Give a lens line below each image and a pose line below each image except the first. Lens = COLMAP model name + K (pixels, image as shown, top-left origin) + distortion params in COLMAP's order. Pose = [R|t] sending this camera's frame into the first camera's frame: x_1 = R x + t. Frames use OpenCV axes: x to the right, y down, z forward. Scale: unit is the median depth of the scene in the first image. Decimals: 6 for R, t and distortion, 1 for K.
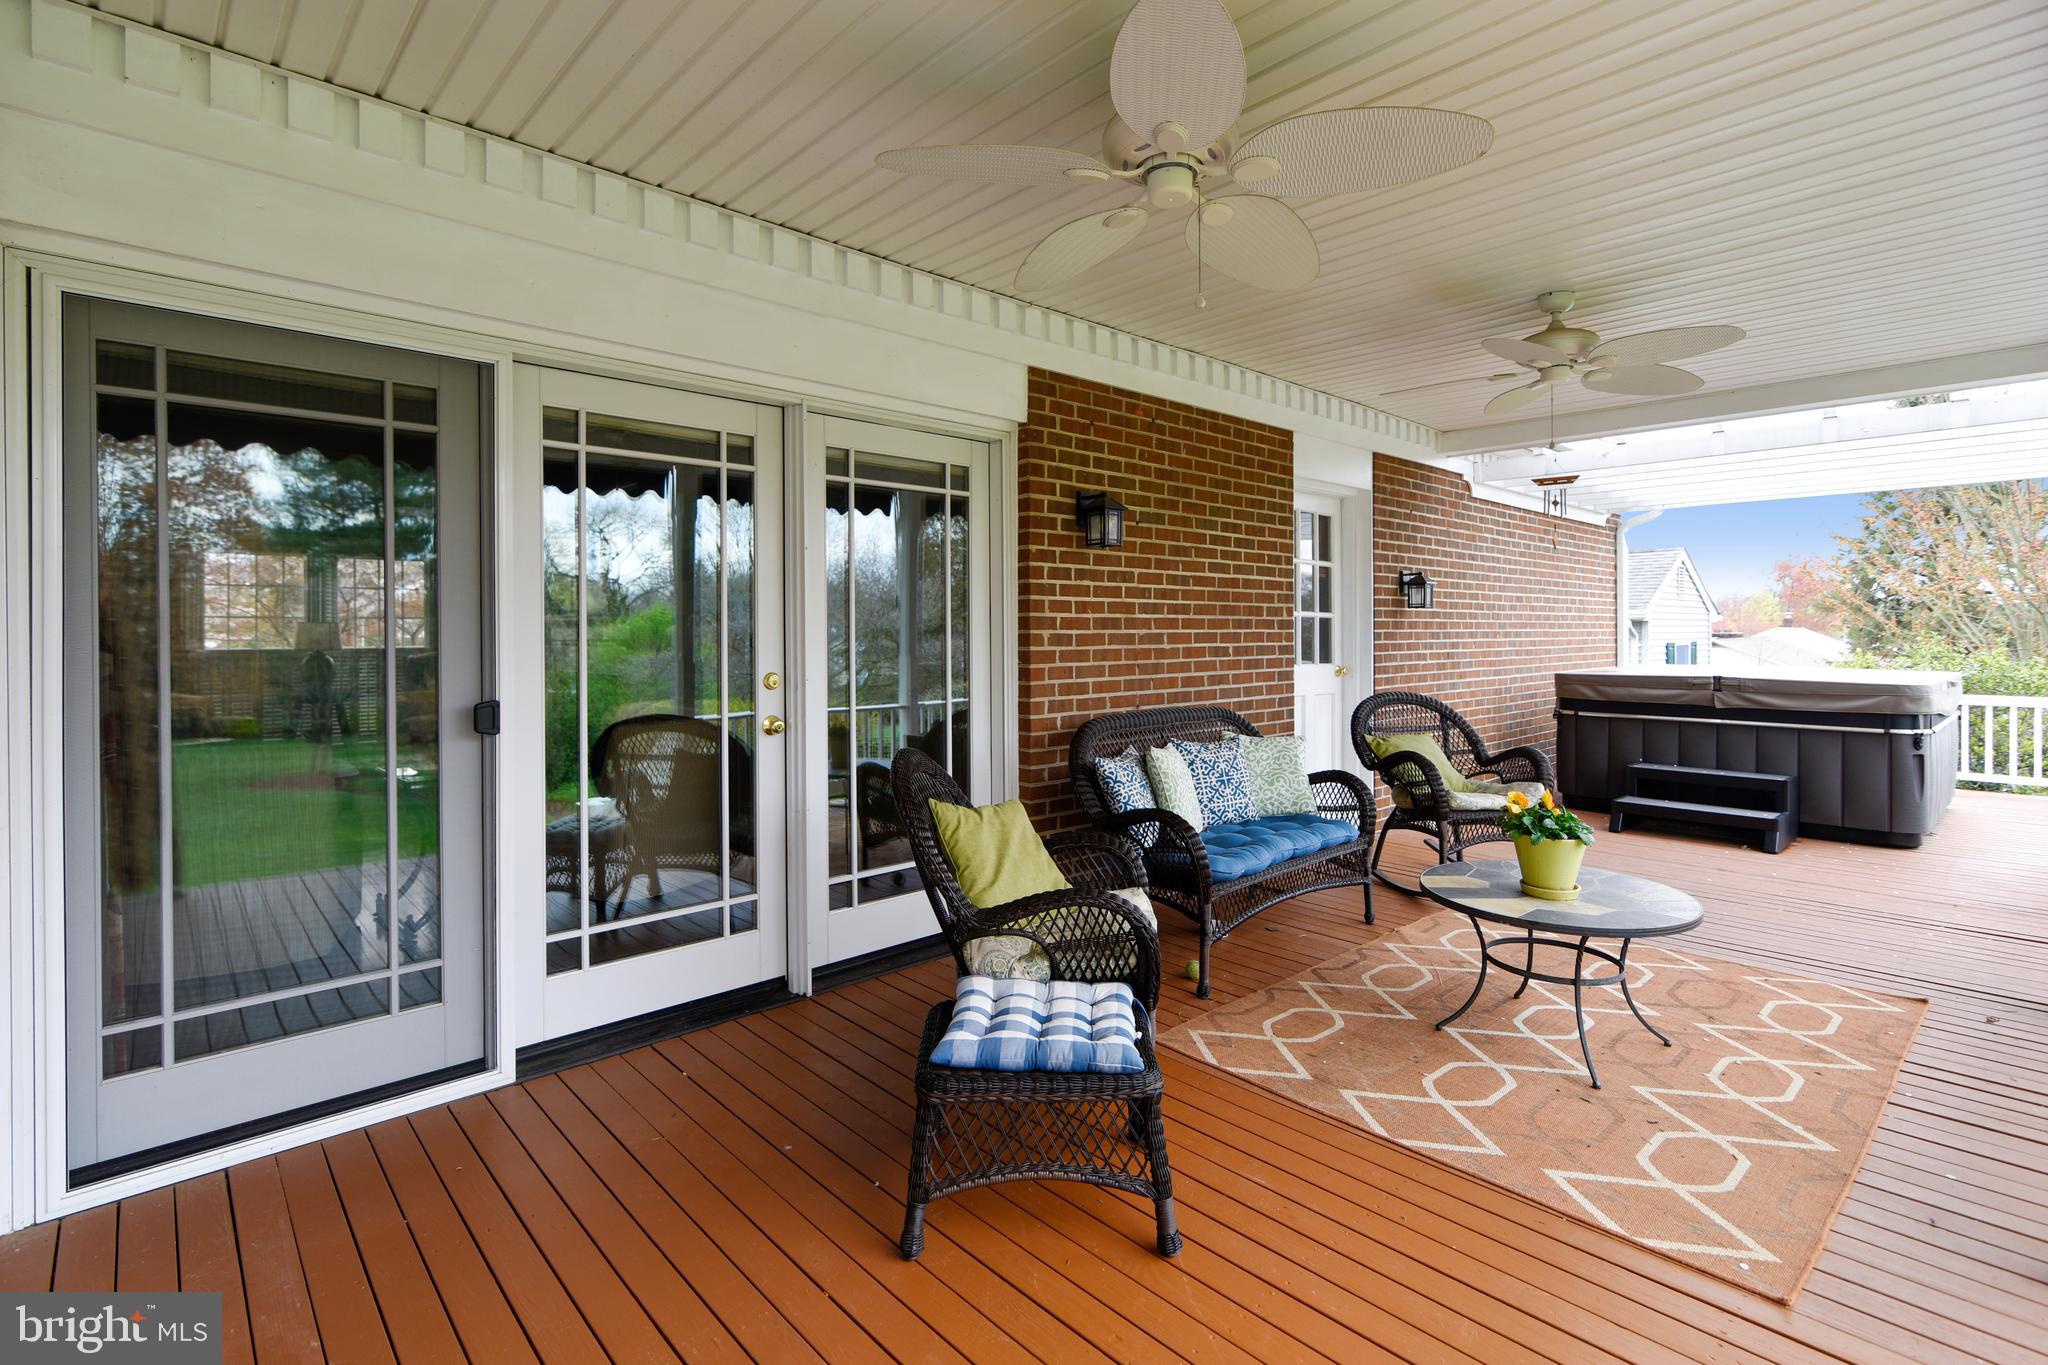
lens RADIAL K [[966.0, 0, 1015.3], [0, 966.0, 646.6], [0, 0, 1]] dist [0.000175, -0.000461]
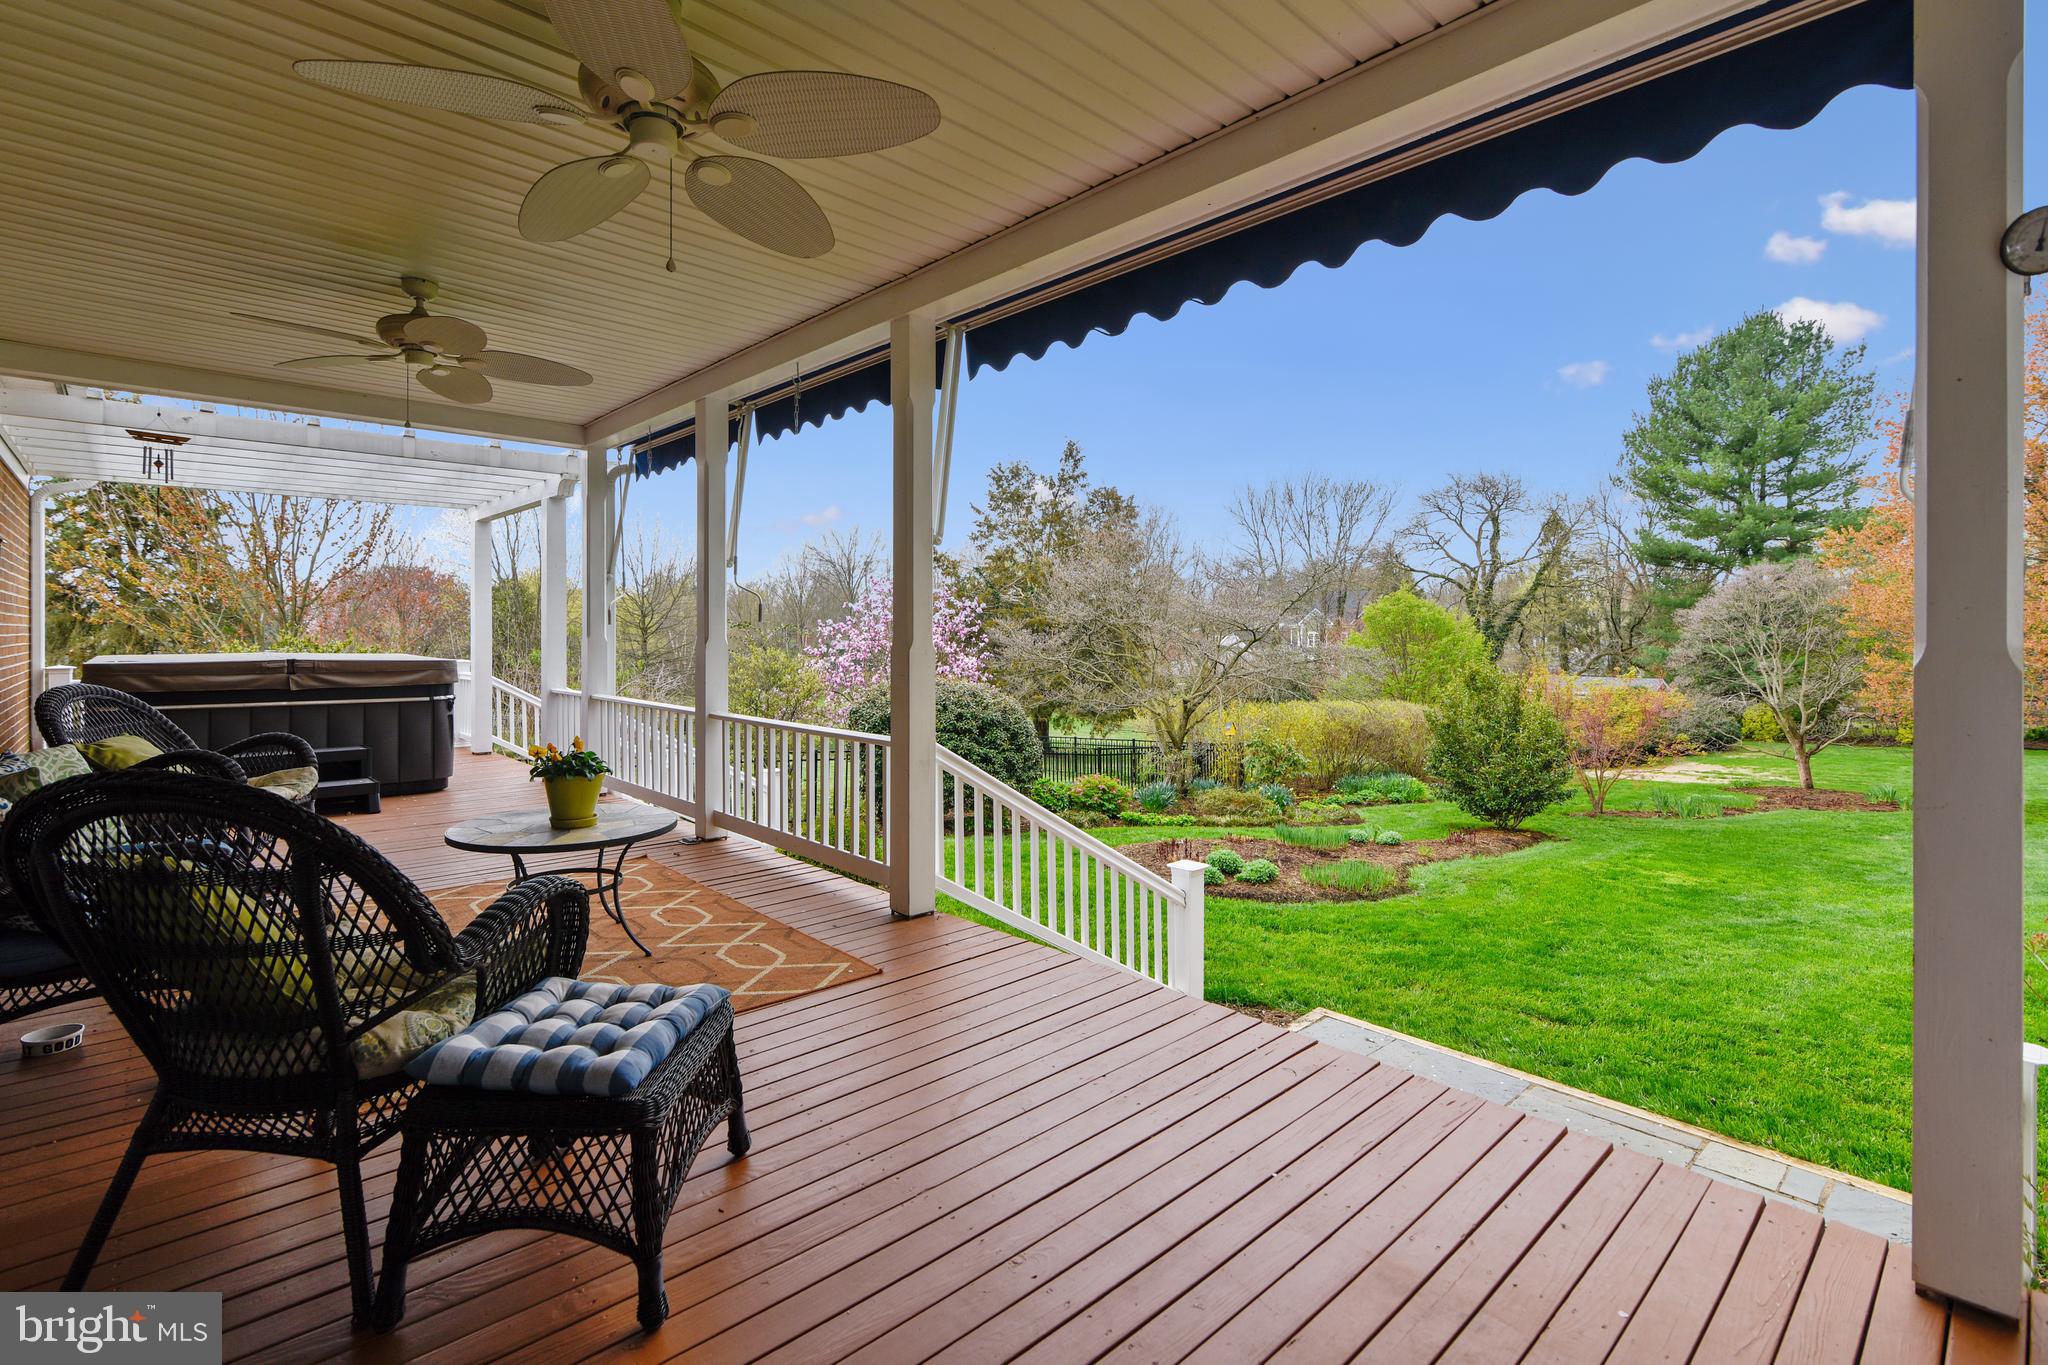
lens RADIAL K [[966.0, 0, 1015.3], [0, 966.0, 646.6], [0, 0, 1]] dist [0.000175, -0.000461]
pose [[-0.017362, -0.007730, 0.999819, -0.663905], [0.013542, 0.999877, 0.007966, 0.039943], [-0.999758, 0.013678, -0.017255, 0.507836]]
